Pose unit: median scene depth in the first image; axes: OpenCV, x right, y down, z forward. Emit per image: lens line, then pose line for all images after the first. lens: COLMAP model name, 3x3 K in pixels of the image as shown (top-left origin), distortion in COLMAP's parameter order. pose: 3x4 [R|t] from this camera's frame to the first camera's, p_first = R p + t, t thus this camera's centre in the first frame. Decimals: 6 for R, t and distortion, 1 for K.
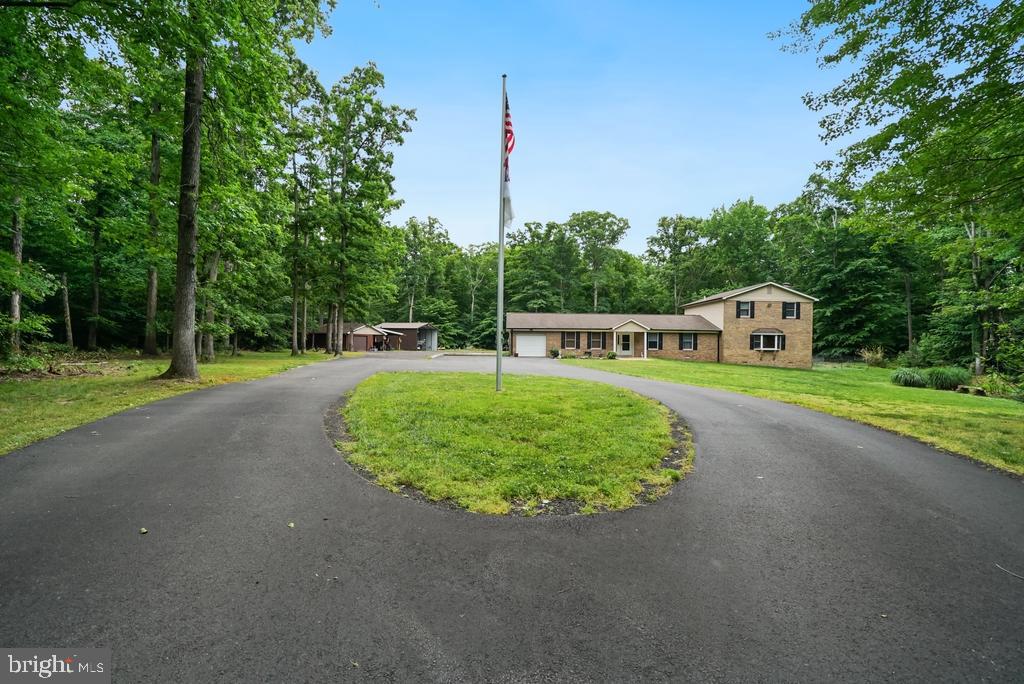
lens RADIAL K [[481.3, 0, 506.3], [0, 481.3, 349.1], [0, 0, 1]] dist [-0.047111, 0.011218]
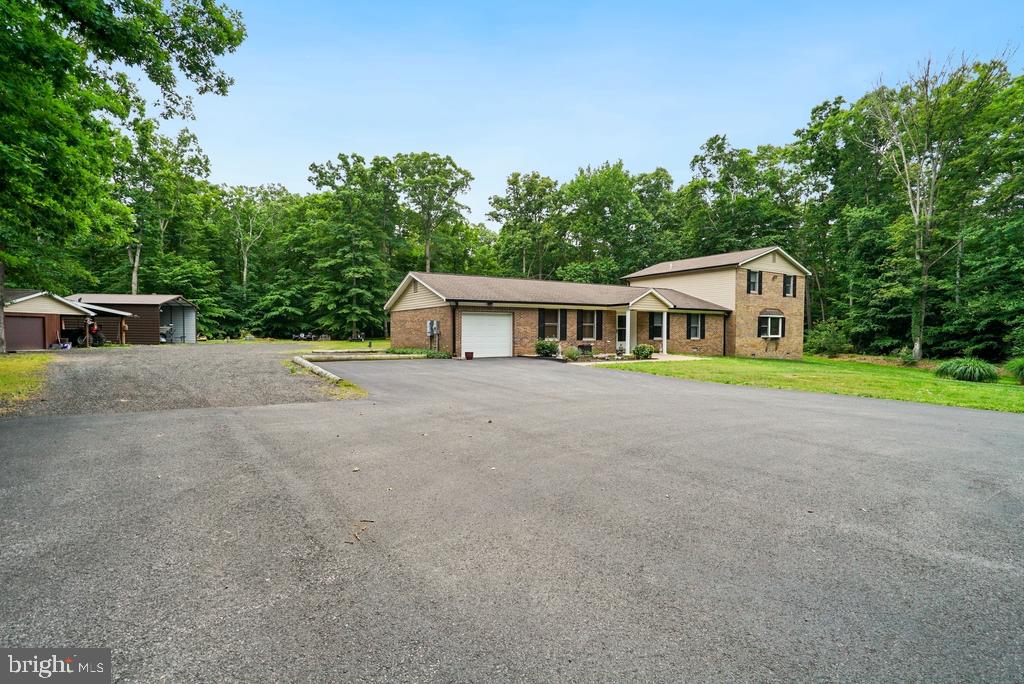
lens RADIAL K [[481.3, 0, 506.5], [0, 481.3, 343.2], [0, 0, 1]] dist [-0.047111, 0.011218]
pose [[0.869010, -0.020737, 0.494360, -0.150689], [0.010695, 0.999675, 0.023132, -0.009047], [-0.494679, -0.014815, 0.868950, 0.467123]]
